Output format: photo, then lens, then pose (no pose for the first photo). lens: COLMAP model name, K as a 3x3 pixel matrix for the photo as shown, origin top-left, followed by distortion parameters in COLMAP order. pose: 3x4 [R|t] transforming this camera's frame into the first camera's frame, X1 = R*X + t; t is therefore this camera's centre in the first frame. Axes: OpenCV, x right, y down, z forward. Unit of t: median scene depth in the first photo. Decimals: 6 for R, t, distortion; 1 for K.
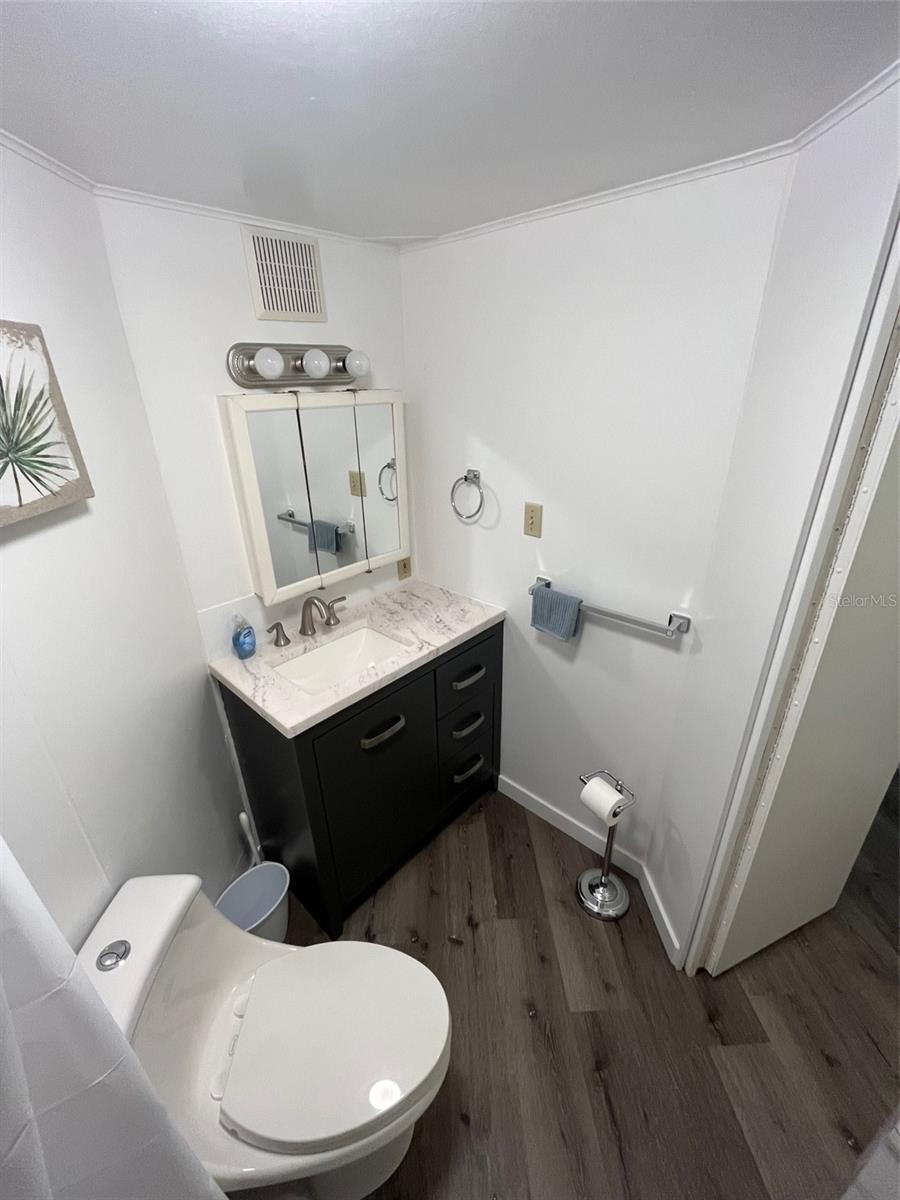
lens RADIAL K [[489.7, 0, 446.1], [0, 489.7, 598.6], [0, 0, 1]] dist [-0.001248, -0.000346]
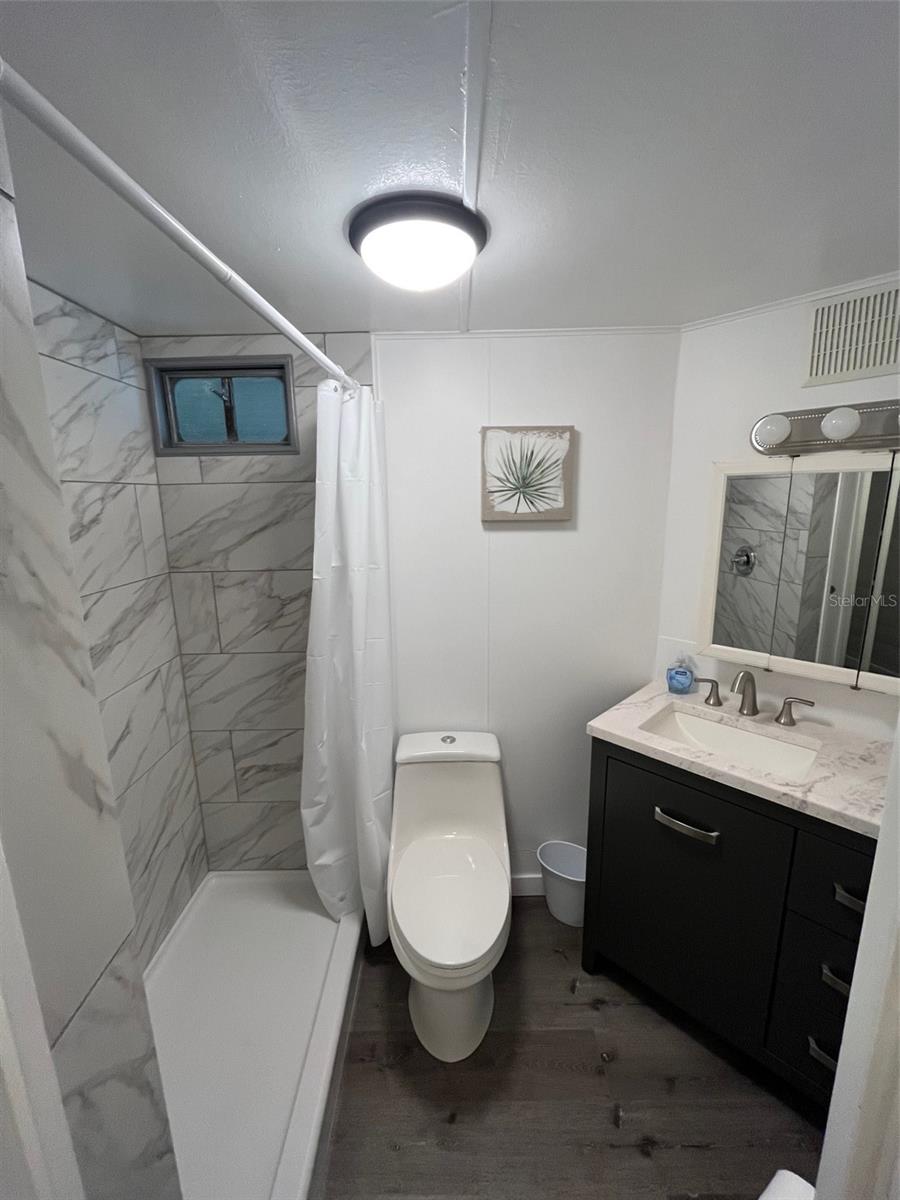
lens RADIAL K [[489.7, 0, 446.1], [0, 489.7, 598.6], [0, 0, 1]] dist [-0.001248, -0.000346]
pose [[-0.041988, 0.226799, -0.973036, 0.769799], [-0.391369, 0.892335, 0.224877, -0.138911], [0.919276, 0.390258, 0.051294, 0.489147]]
